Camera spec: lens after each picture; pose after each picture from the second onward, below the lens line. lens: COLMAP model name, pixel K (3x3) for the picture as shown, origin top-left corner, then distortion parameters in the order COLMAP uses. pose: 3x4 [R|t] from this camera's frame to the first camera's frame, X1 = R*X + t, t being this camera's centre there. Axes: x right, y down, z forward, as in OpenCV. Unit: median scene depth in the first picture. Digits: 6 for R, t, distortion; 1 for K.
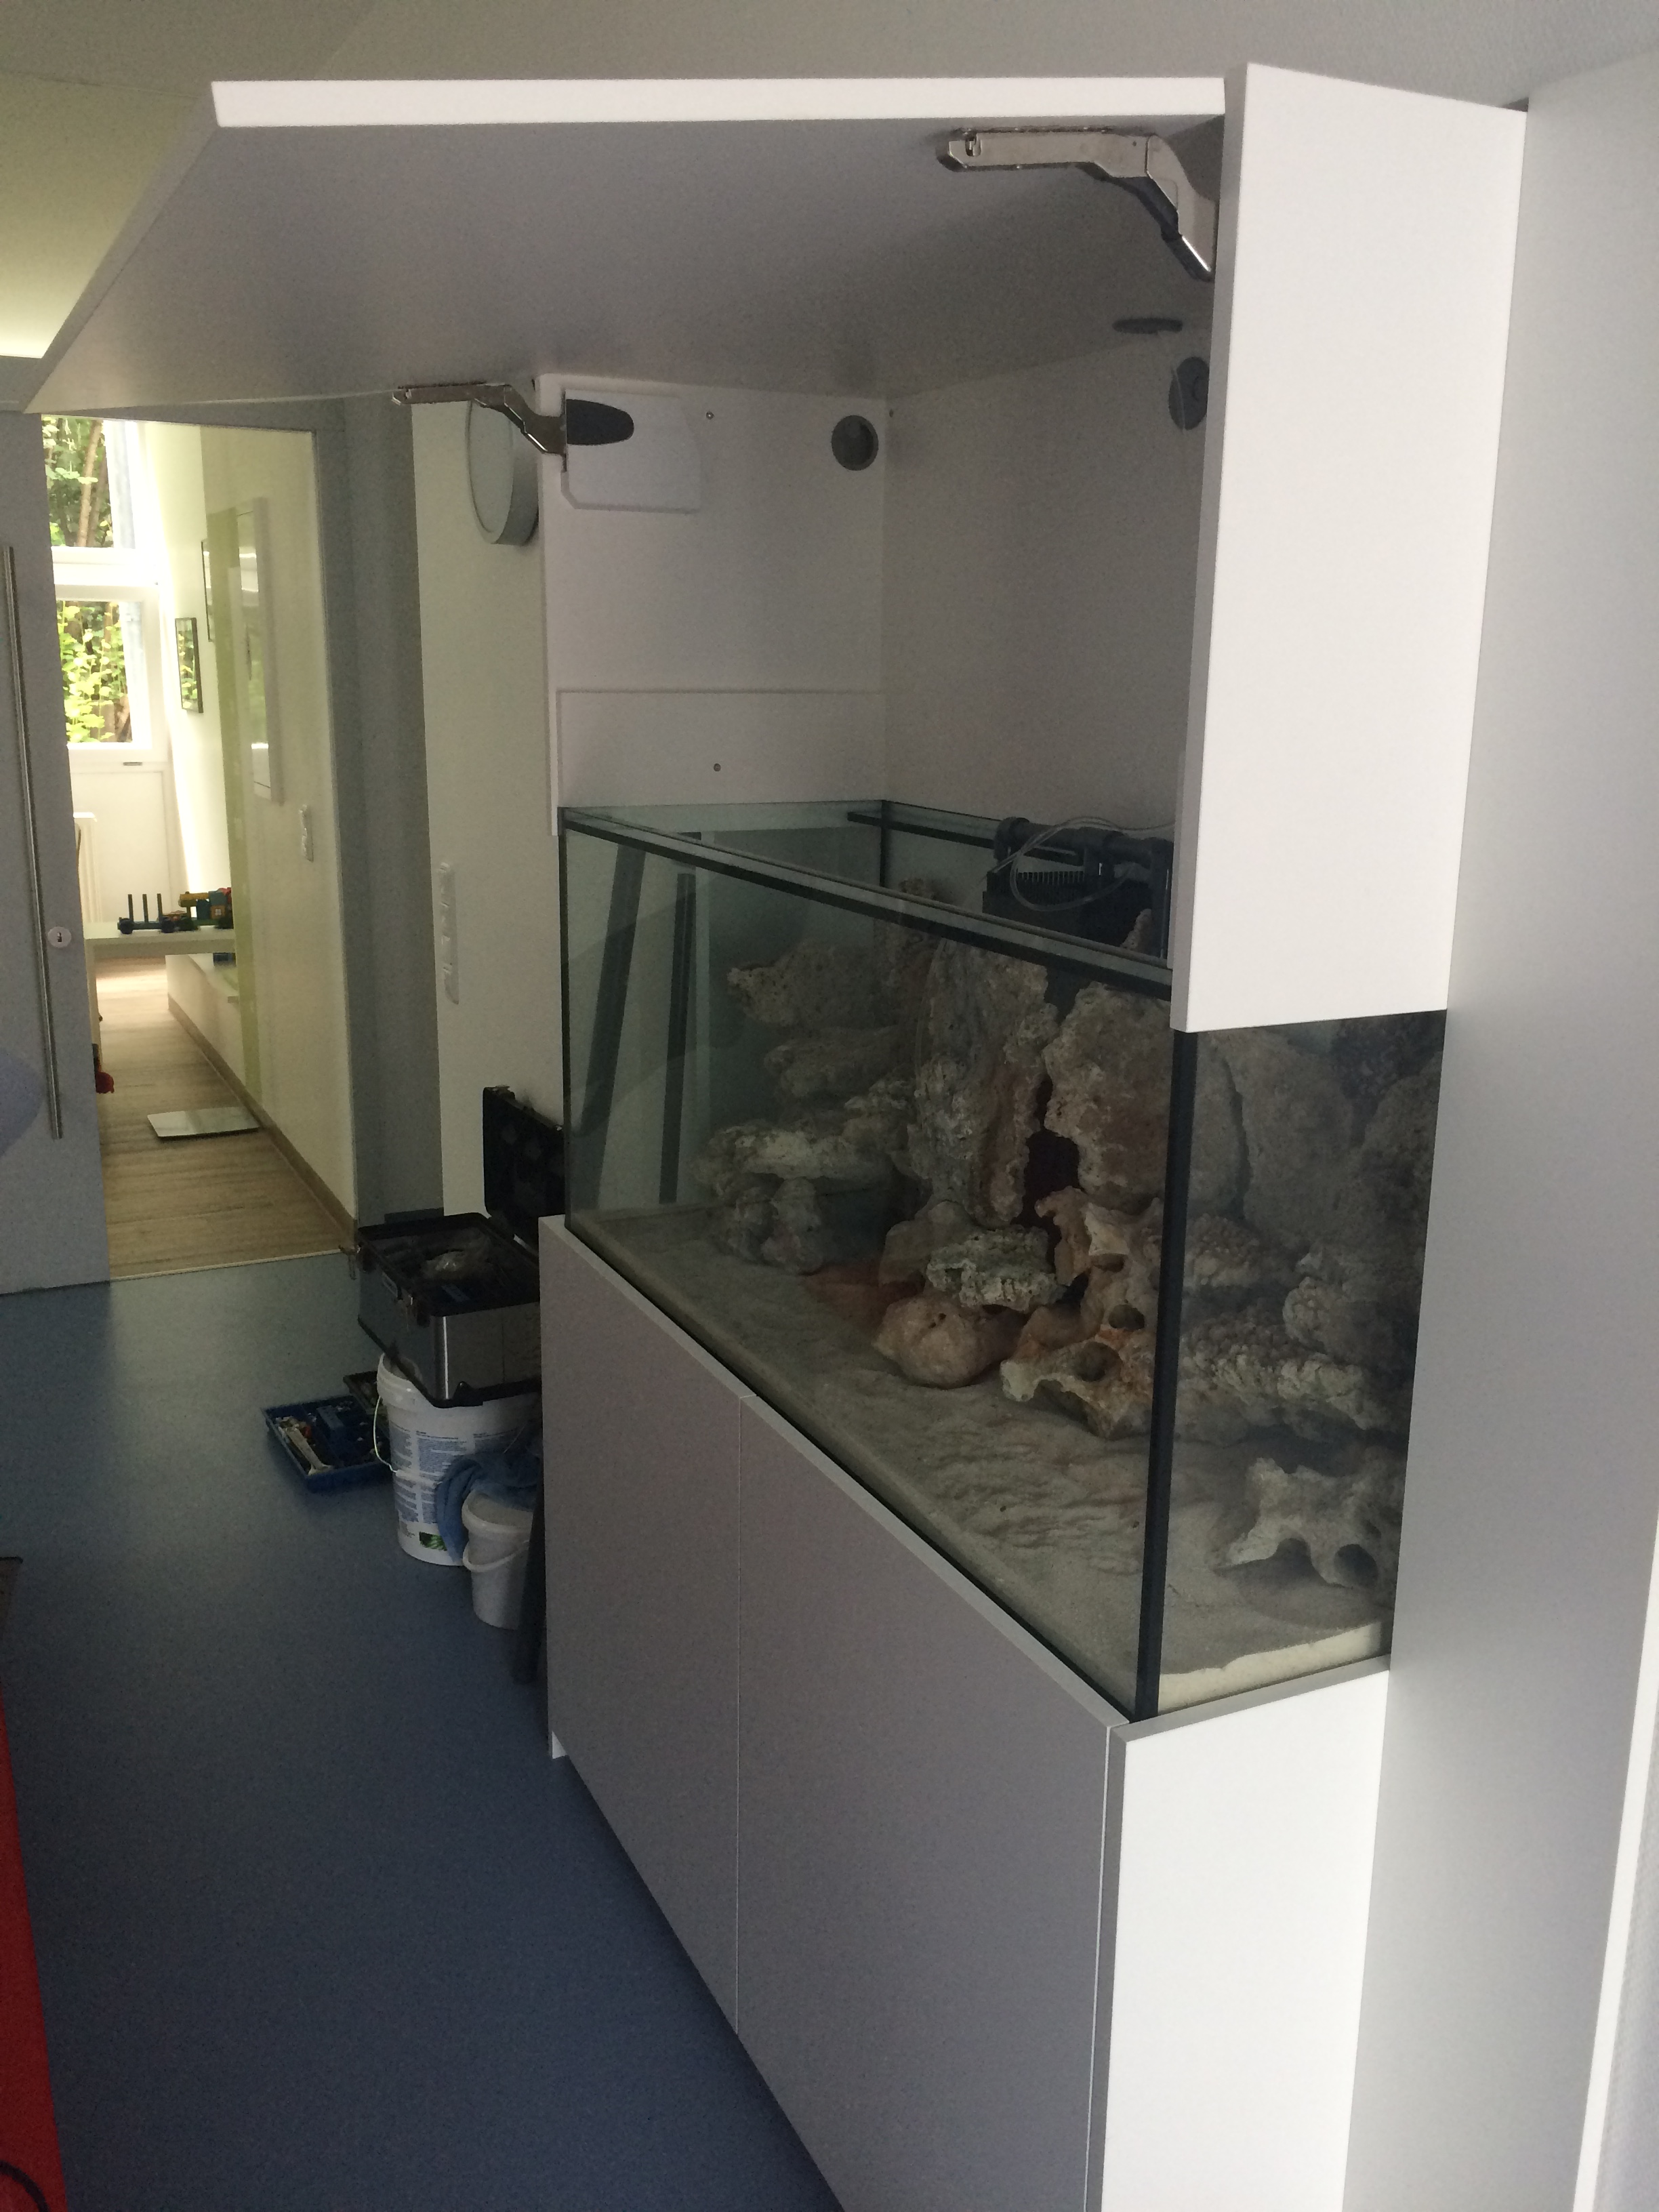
lens RADIAL K [[1893.7, 0, 843.7], [0, 1893.7, 1107.7], [0, 0, 1]] dist [0.078699, -0.108370]
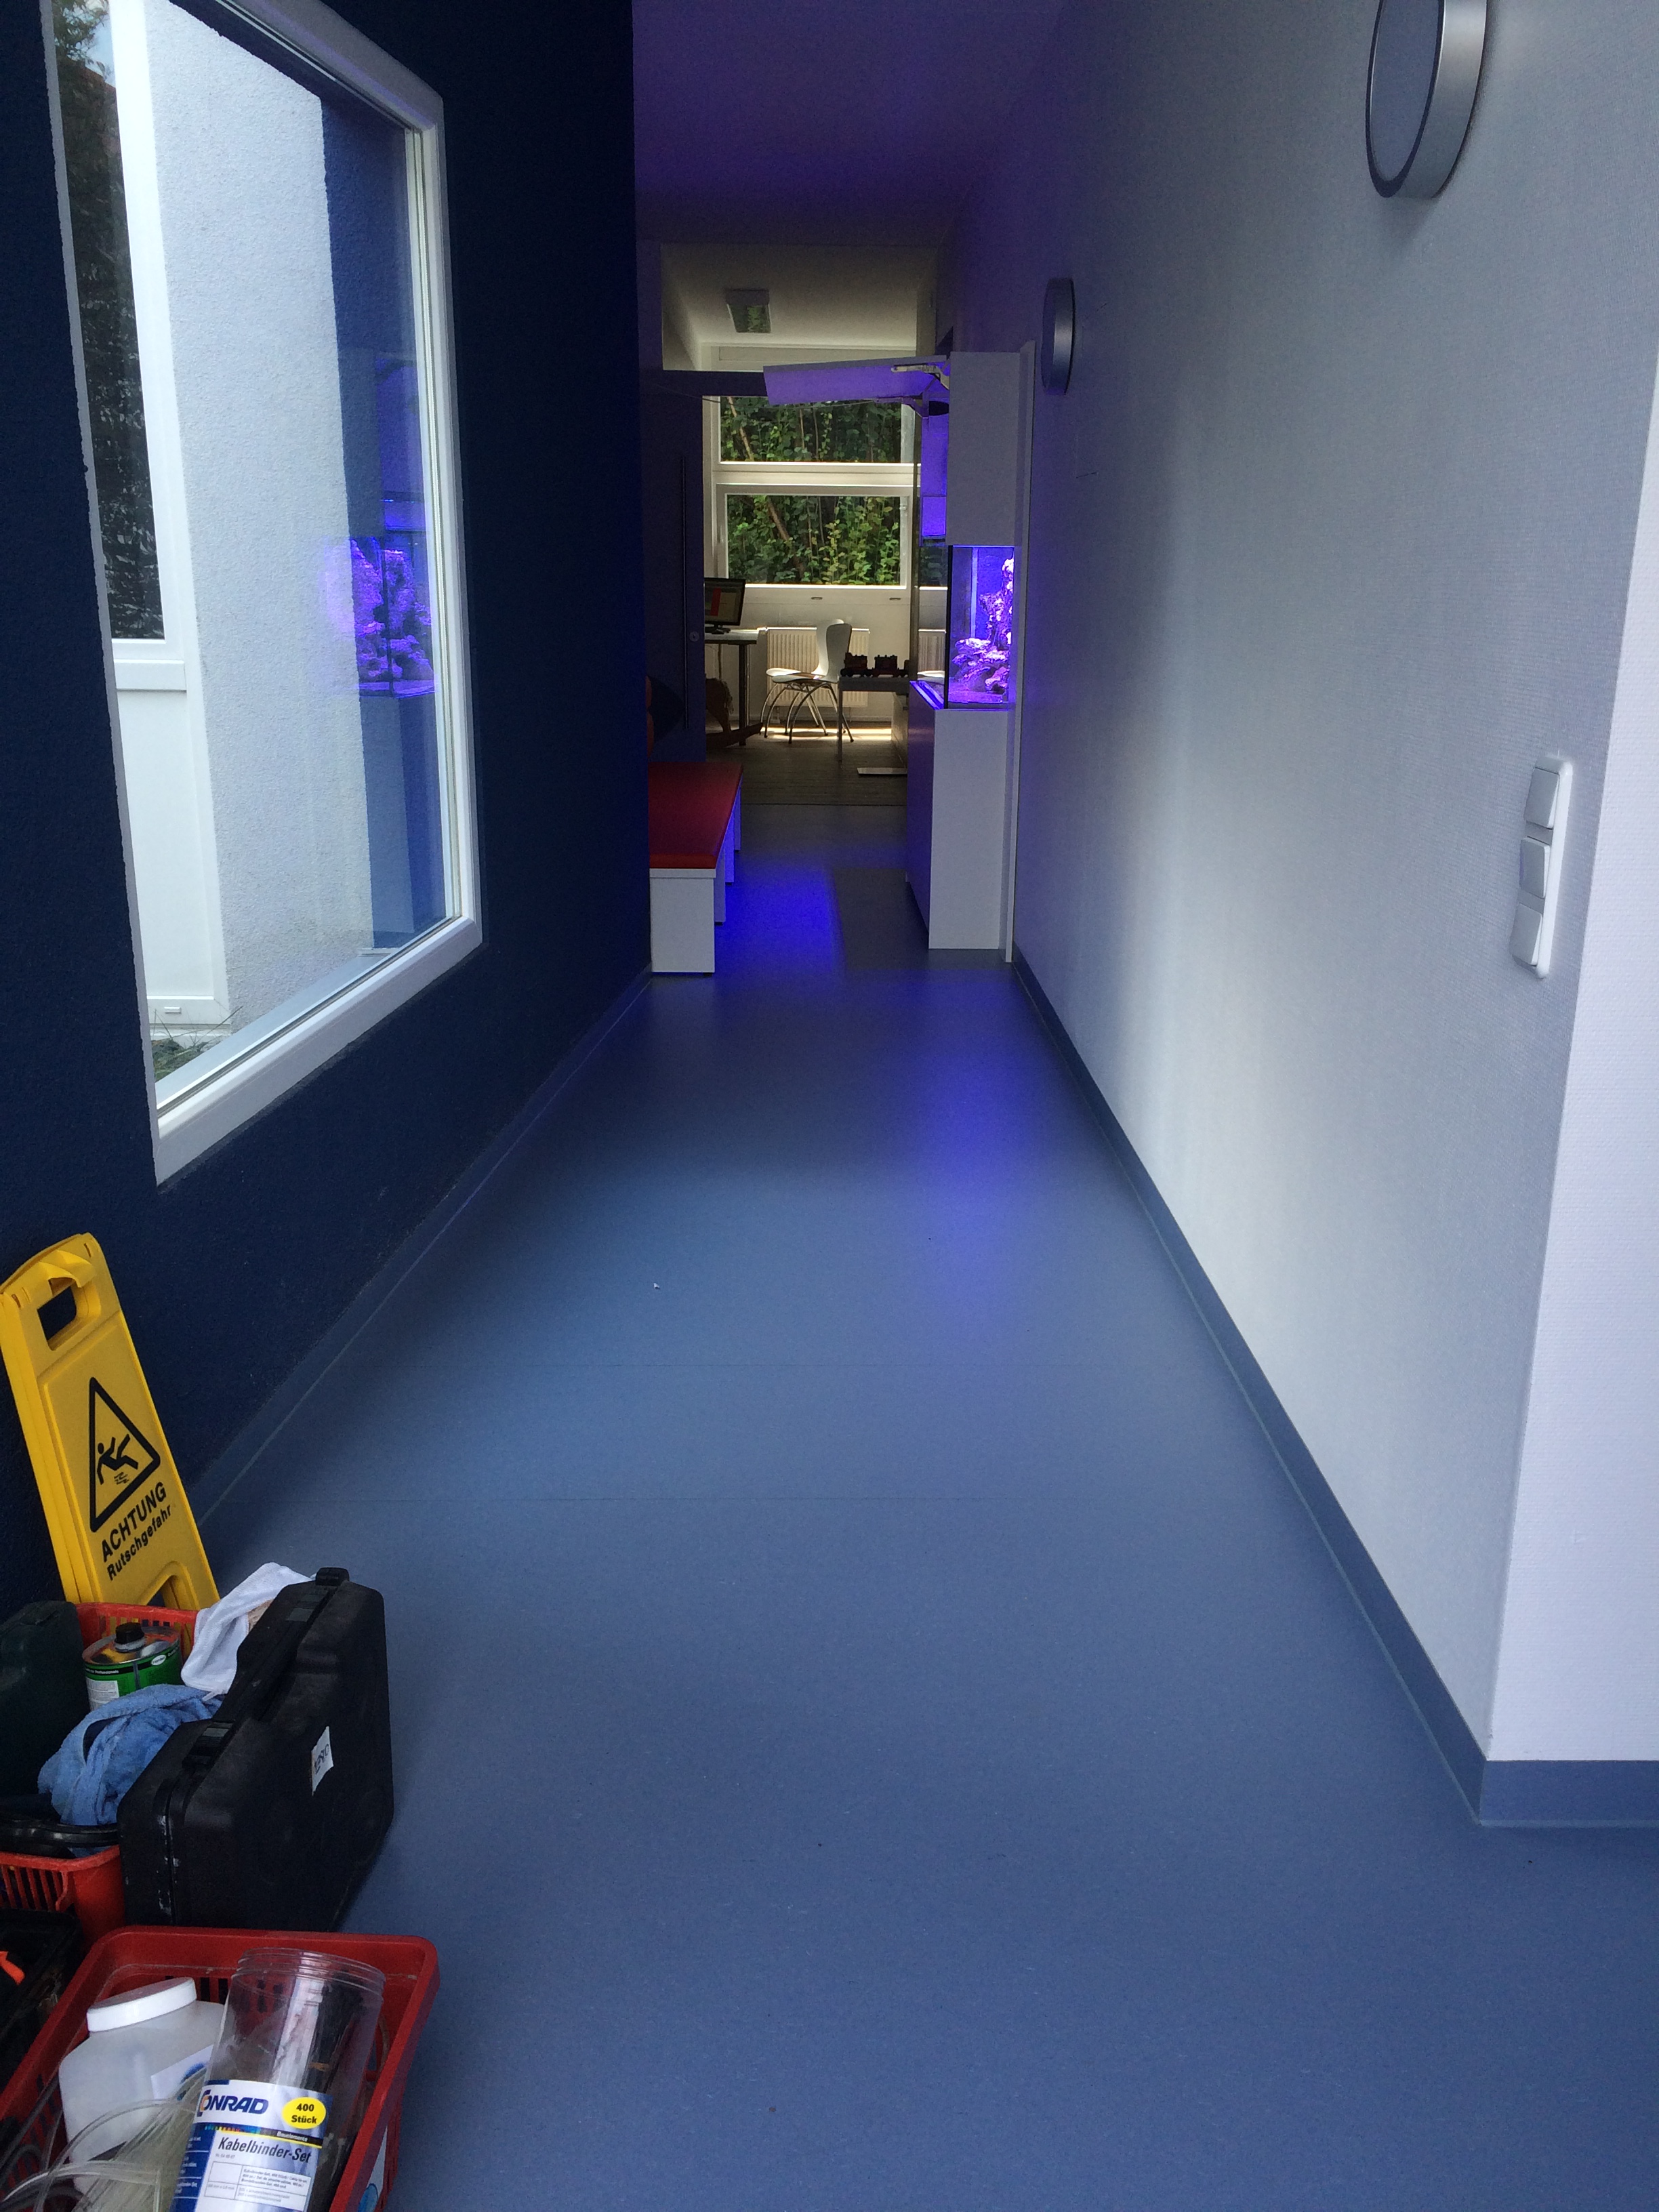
lens RADIAL K [[1893.7, 0, 843.7], [0, 1893.7, 1107.7], [0, 0, 1]] dist [0.078699, -0.108370]
pose [[0.908804, 0.114317, -0.401256, 1.249465], [-0.098735, 0.993341, 0.059375, 0.687326], [0.405372, -0.014342, 0.914039, -2.177427]]
